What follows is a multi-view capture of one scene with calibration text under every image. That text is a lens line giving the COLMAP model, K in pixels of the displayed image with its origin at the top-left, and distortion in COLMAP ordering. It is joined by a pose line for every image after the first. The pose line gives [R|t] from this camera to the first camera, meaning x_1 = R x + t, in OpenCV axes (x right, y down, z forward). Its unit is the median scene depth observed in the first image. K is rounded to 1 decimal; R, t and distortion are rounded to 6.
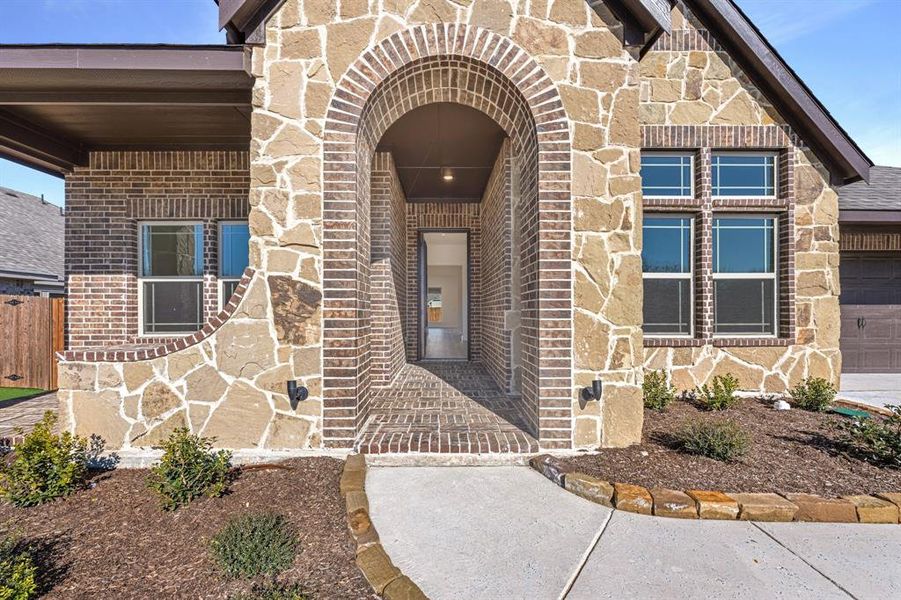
lens RADIAL K [[375.7, 0, 439.9], [0, 375.7, 318.2], [0, 0, 1]] dist [-0.000073, 0.000059]
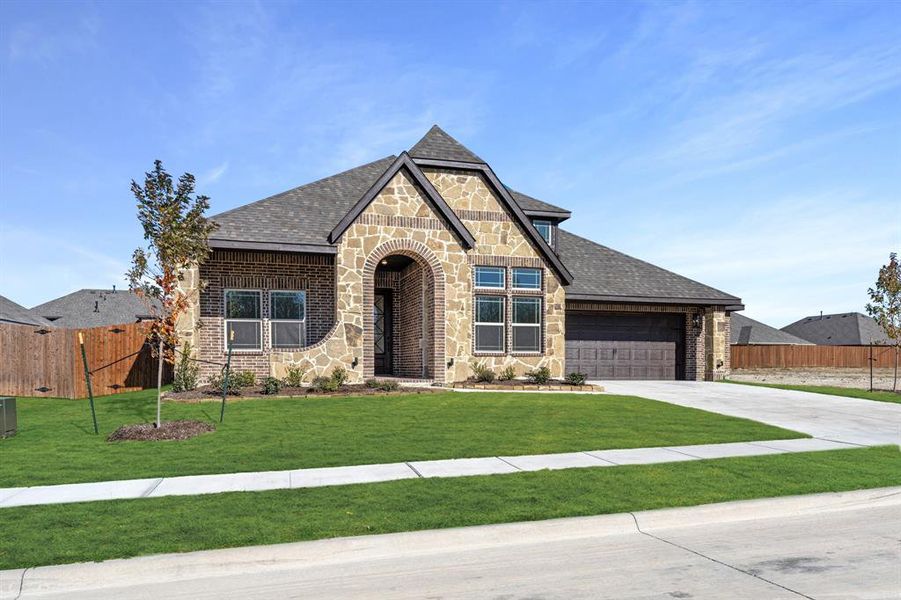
lens RADIAL K [[375.7, 0, 439.9], [0, 375.7, 318.2], [0, 0, 1]] dist [-0.000073, 0.000059]
pose [[0.966062, 0.025704, 0.257030, -0.446566], [0.000593, 0.994813, -0.101716, 0.132772], [-0.258311, 0.098417, 0.961036, -1.814949]]
